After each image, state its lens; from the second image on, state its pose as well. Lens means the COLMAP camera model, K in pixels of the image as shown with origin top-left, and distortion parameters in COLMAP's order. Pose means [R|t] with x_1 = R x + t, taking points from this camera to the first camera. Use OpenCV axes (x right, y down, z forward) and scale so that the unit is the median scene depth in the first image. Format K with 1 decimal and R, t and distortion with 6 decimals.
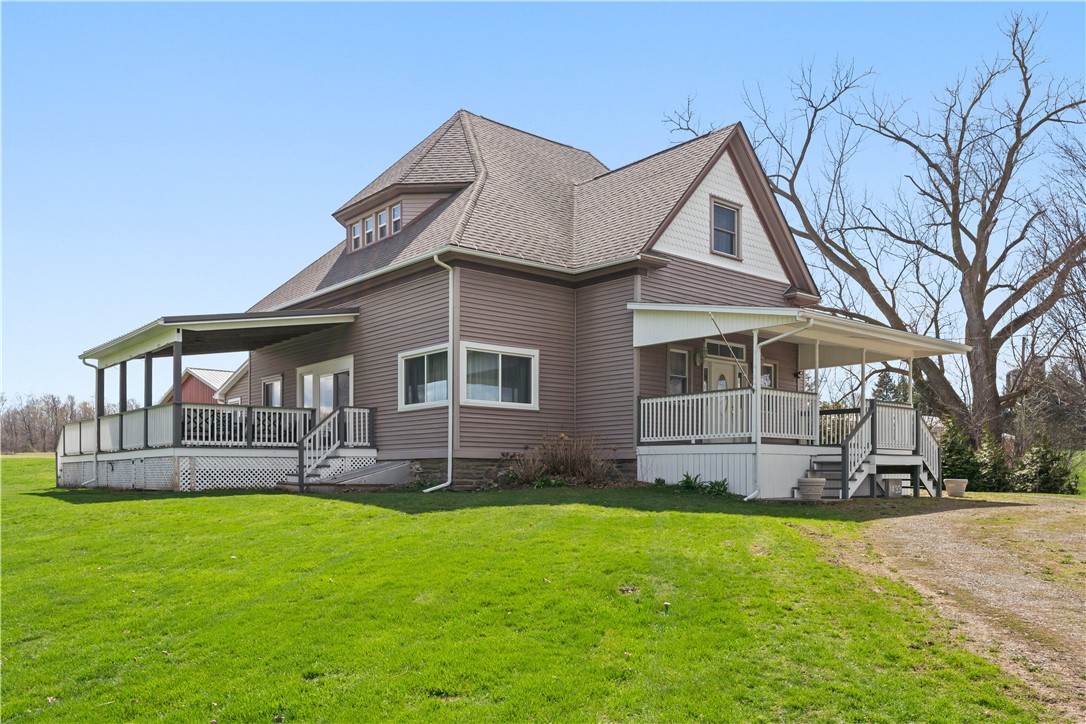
lens RADIAL K [[832.0, 0, 543.7], [0, 832.0, 472.8], [0, 0, 1]] dist [-0.000333, -0.000390]
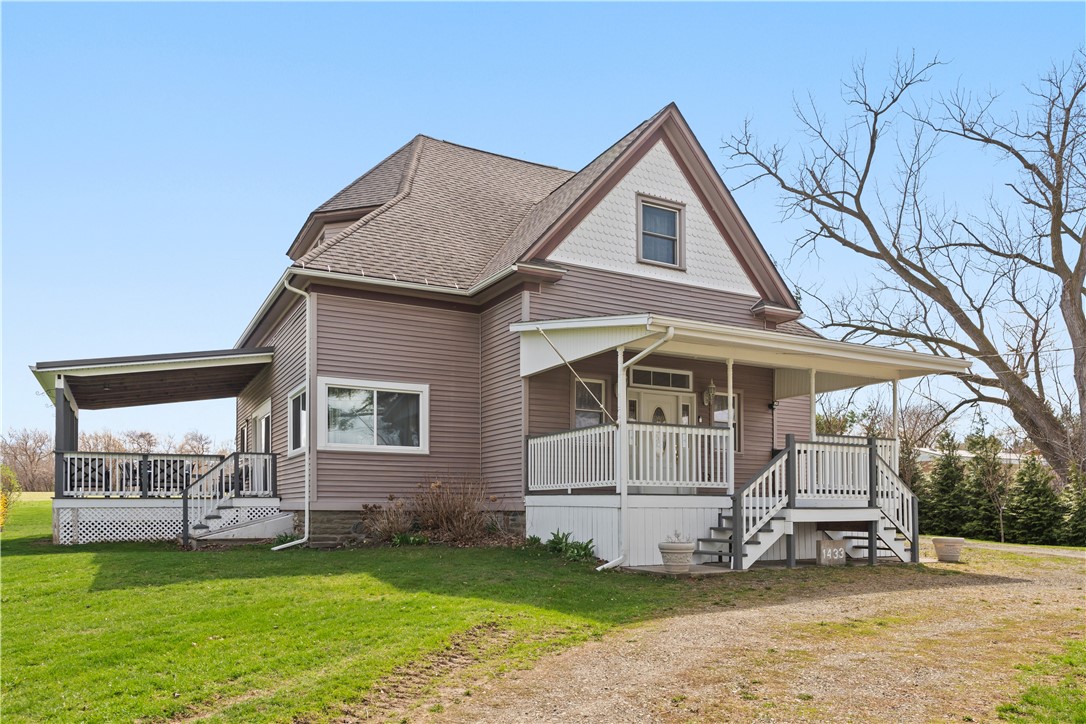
lens RADIAL K [[758.2, 0, 541.4], [0, 758.2, 495.5], [0, 0, 1]] dist [-0.003622, 0.001876]
pose [[0.979281, -0.003755, -0.202473, 0.264016], [0.000843, 0.999895, -0.014468, -0.019895], [0.202506, 0.013998, 0.979181, 0.244748]]
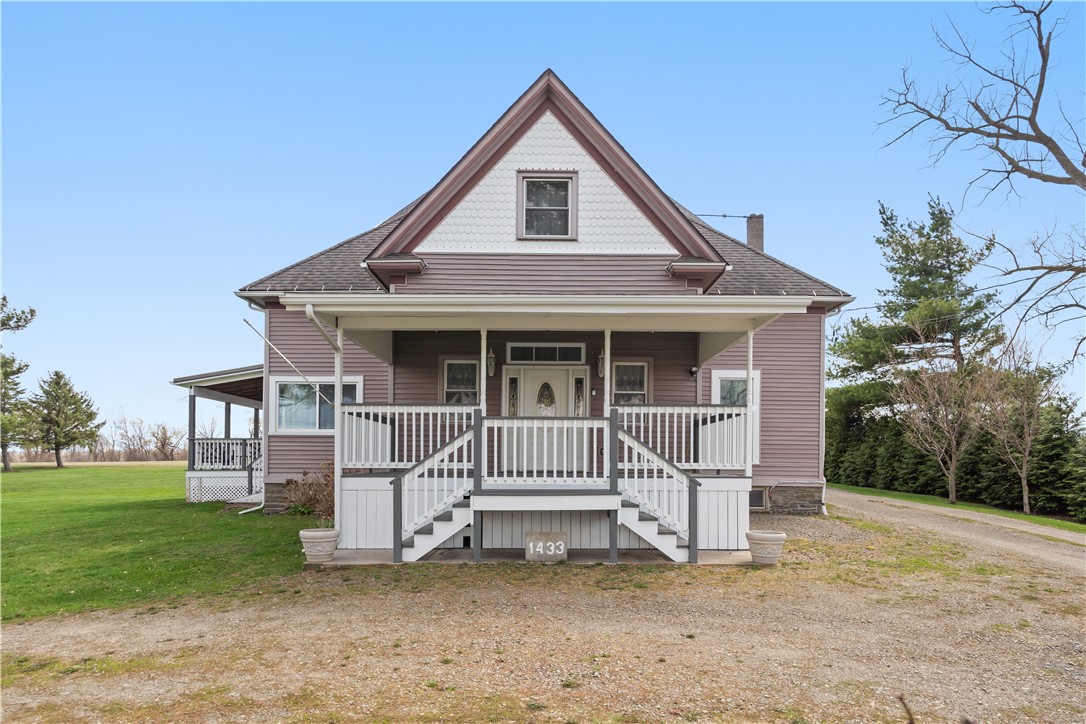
lens RADIAL K [[591.0, 0, 543.6], [0, 591.0, 464.3], [0, 0, 1]] dist [0.001242, -0.001011]
pose [[0.780616, -0.001331, -0.625010, 0.605347], [-0.000091, 0.999997, -0.002243, -0.036941], [0.625011, 0.001808, 0.780614, 0.562429]]
